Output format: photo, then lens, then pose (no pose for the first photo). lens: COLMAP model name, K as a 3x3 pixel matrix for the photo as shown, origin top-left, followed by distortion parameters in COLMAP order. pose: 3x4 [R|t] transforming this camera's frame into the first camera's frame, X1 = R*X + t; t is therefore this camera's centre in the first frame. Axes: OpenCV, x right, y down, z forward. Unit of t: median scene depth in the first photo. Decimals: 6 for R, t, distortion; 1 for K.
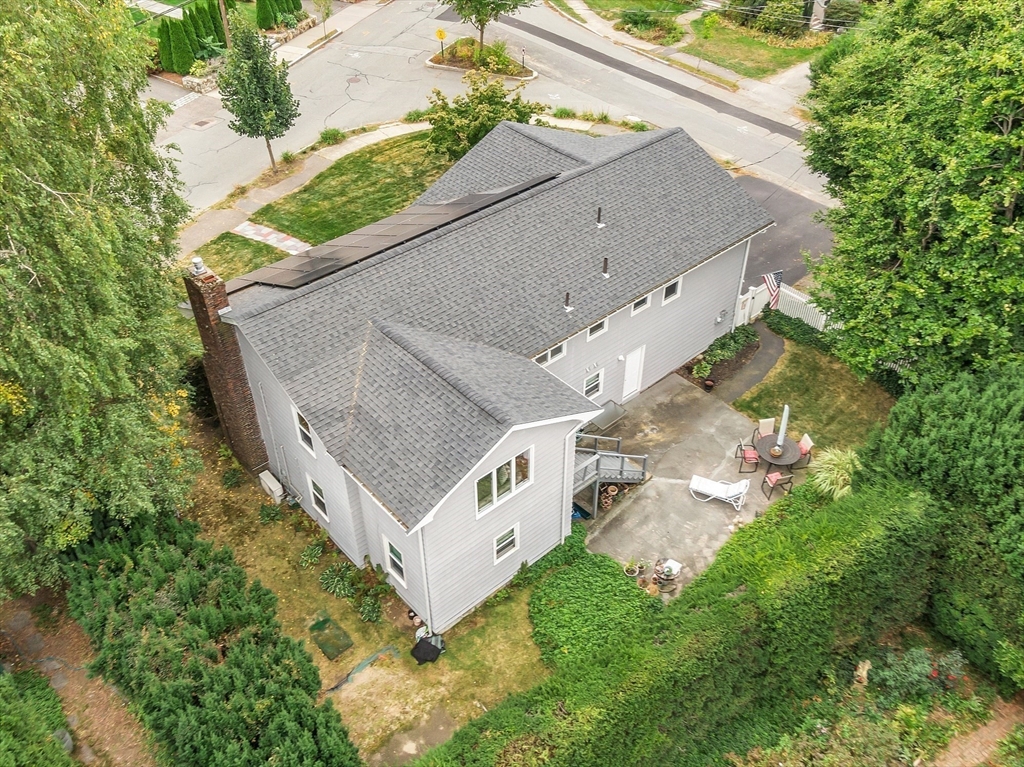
lens RADIAL K [[886.2, 0, 514.3], [0, 886.2, 387.3], [0, 0, 1]] dist [0.004068, -0.005464]
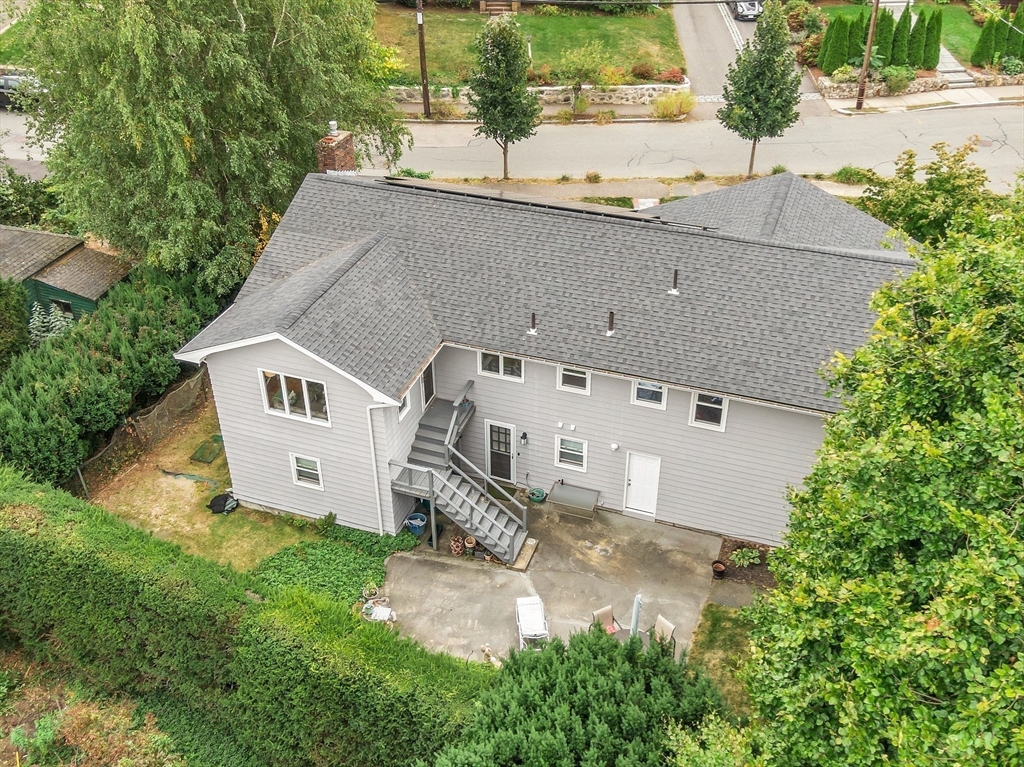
lens RADIAL K [[1035.0, 0, 513.4], [0, 1035.0, 383.4], [0, 0, 1]] dist [0.016204, 0.000000]
pose [[0.467120, 0.497332, -0.731068, 0.682688], [-0.558016, 0.807179, 0.192561, -0.194584], [0.685870, 0.317998, 0.654568, 0.281711]]
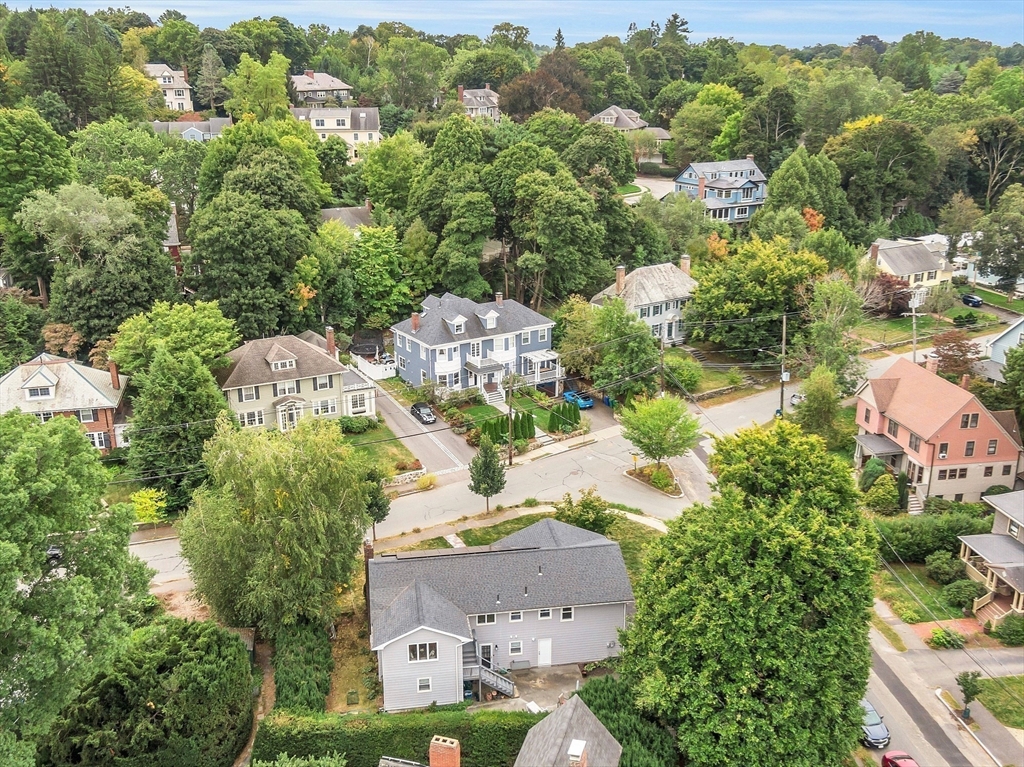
lens RADIAL K [[1000.7, 0, 509.1], [0, 1000.7, 373.1], [0, 0, 1]] dist [0.014348, 0.000000]
pose [[0.838984, 0.172578, -0.516065, 1.085044], [-0.349588, 0.897716, -0.268132, 0.051518], [0.417006, 0.405368, 0.813500, -1.088370]]
